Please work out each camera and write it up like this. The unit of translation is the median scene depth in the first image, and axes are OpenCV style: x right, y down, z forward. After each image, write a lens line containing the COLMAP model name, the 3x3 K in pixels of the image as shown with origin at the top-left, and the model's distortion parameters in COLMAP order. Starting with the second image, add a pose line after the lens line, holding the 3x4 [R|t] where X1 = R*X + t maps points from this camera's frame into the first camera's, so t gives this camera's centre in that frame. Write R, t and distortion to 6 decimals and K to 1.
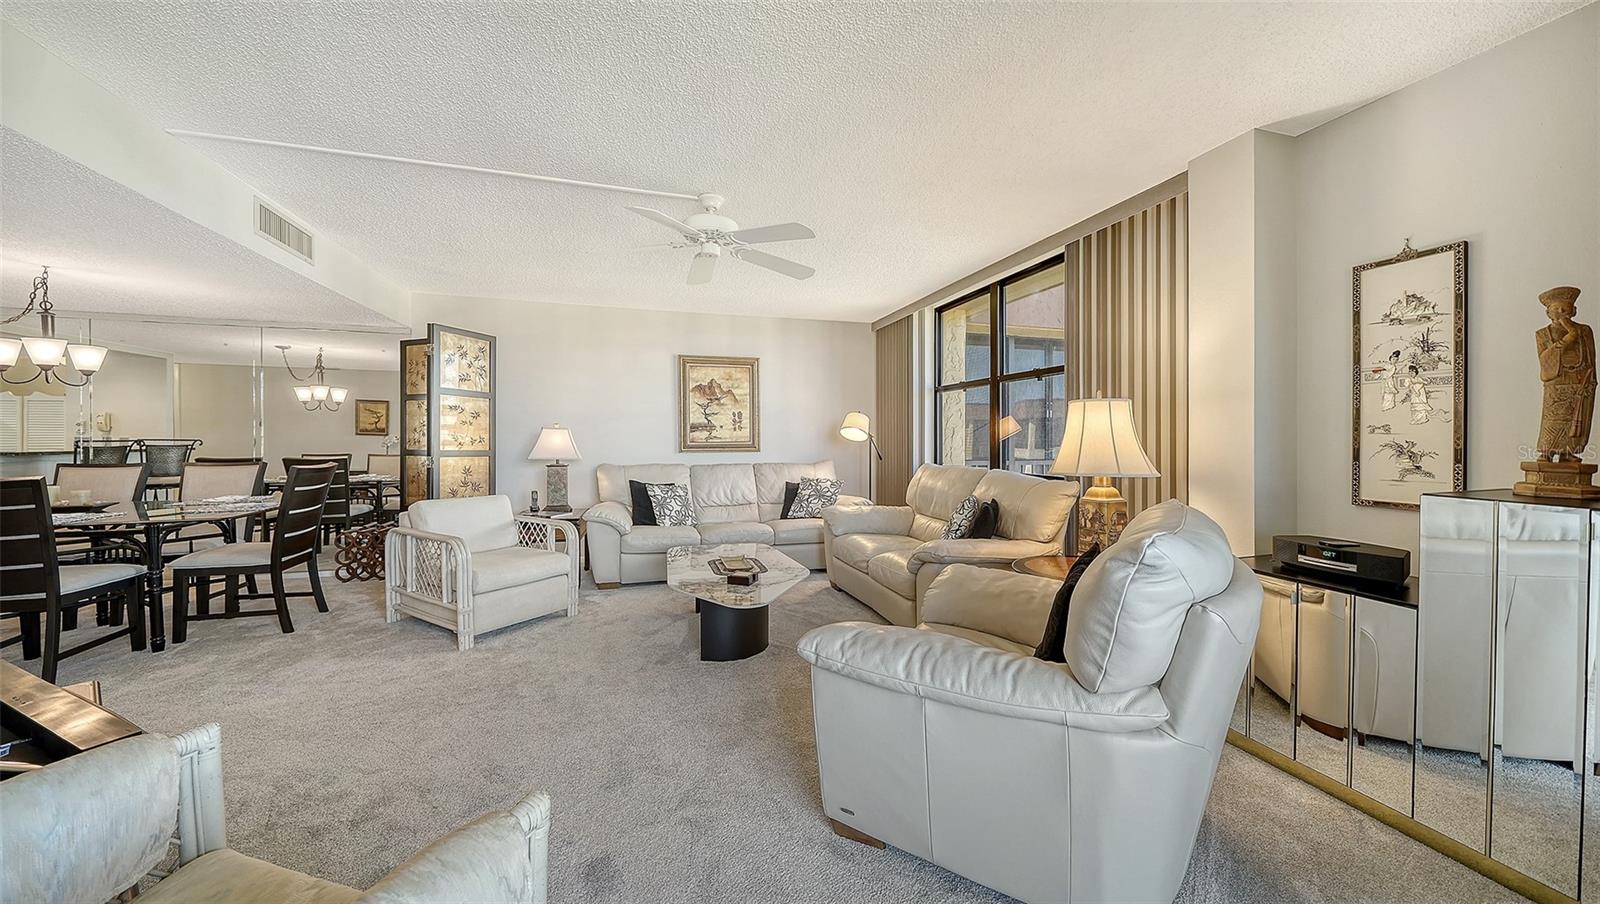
lens RADIAL K [[564.9, 0, 797.3], [0, 564.9, 447.3], [0, 0, 1]] dist [-0.001382, -0.000253]
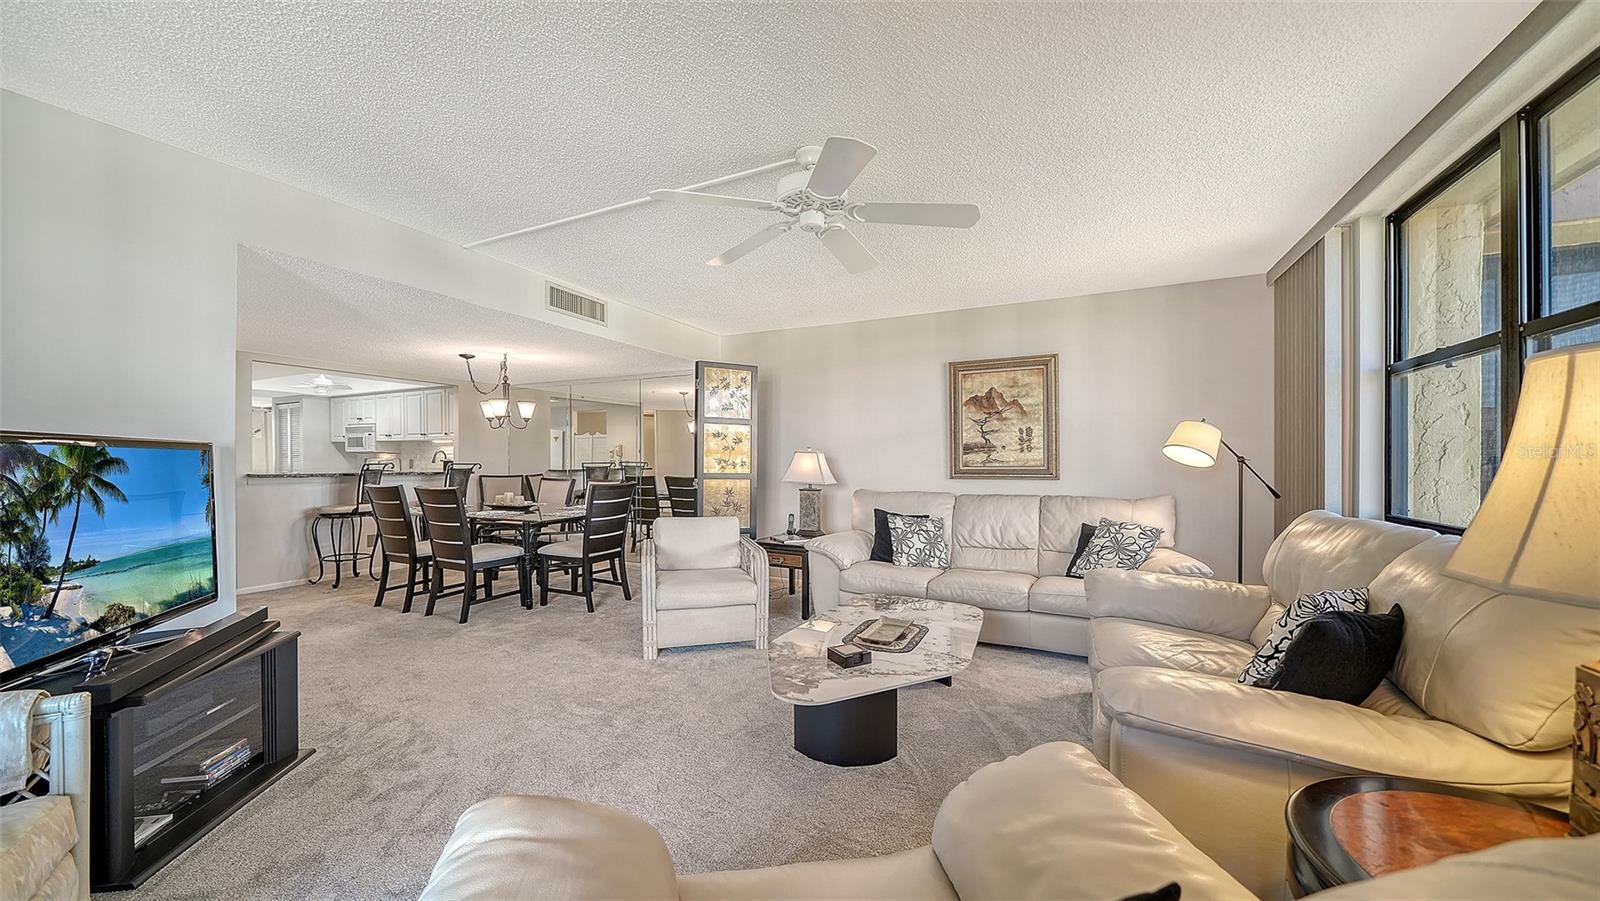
lens RADIAL K [[560.4, 0, 786.1], [0, 560.4, 465.7], [0, 0, 1]] dist [-0.001898, -0.000082]
pose [[0.724218, 0.006442, -0.689541, 0.238479], [-0.009279, 0.999957, -0.000403, -0.009392], [0.689508, 0.006690, 0.724247, 0.286339]]
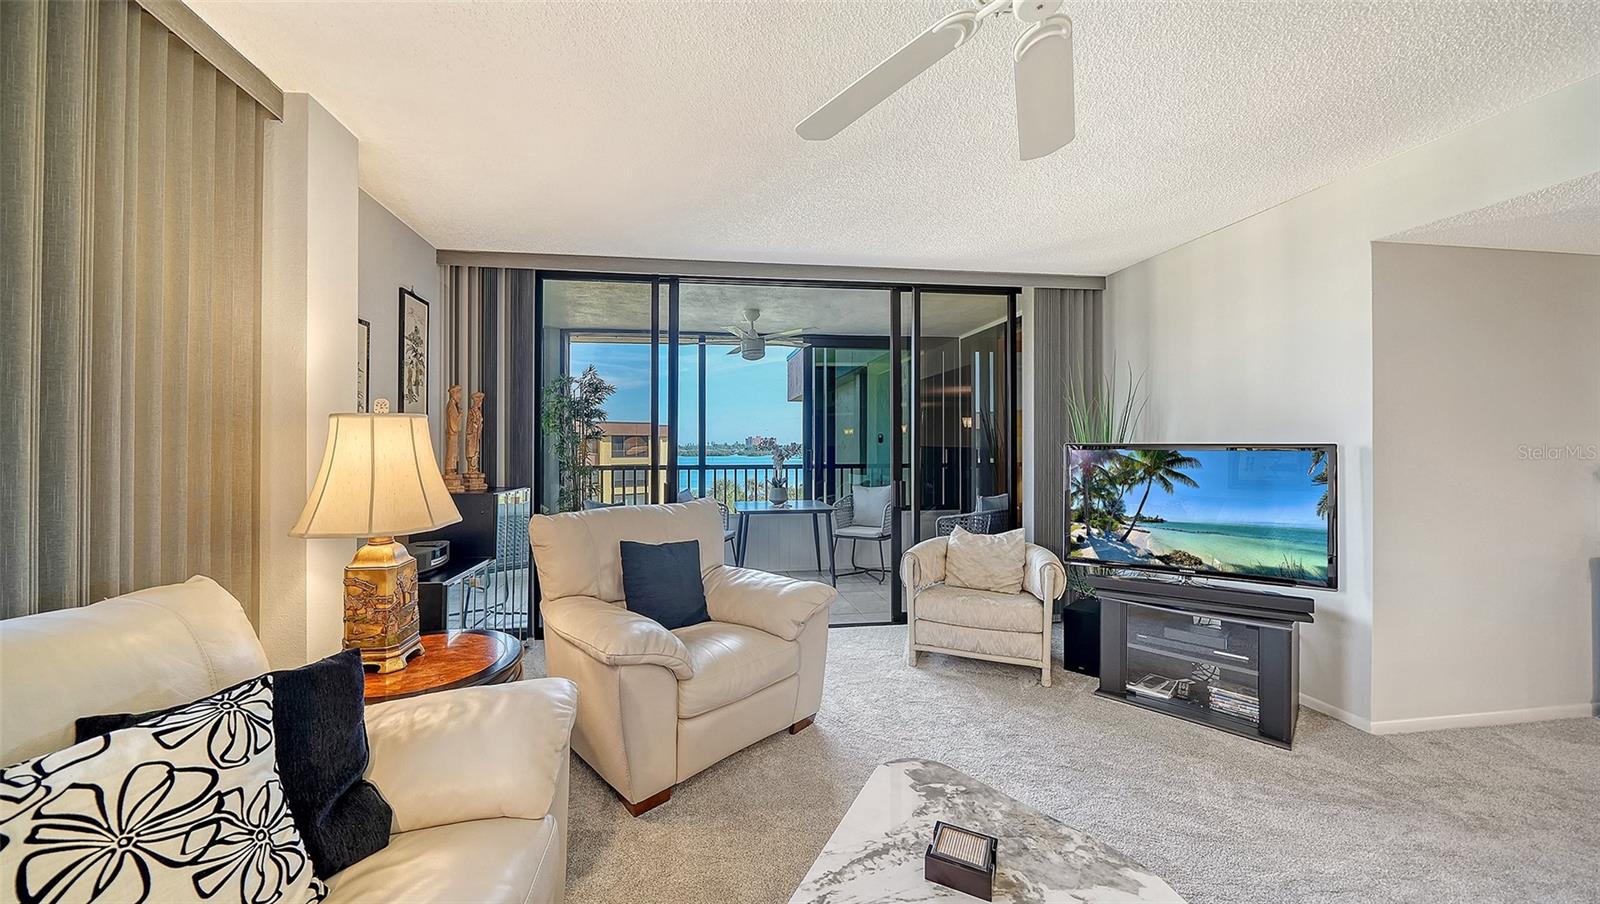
lens RADIAL K [[564.9, 0, 780.5], [0, 564.9, 439.6], [0, 0, 1]] dist [-0.001382, -0.000253]
pose [[-0.989412, 0.004302, 0.145069, -0.045147], [0.005141, 0.999972, 0.005407, -0.037769], [-0.145042, 0.006095, -0.989407, 0.963866]]
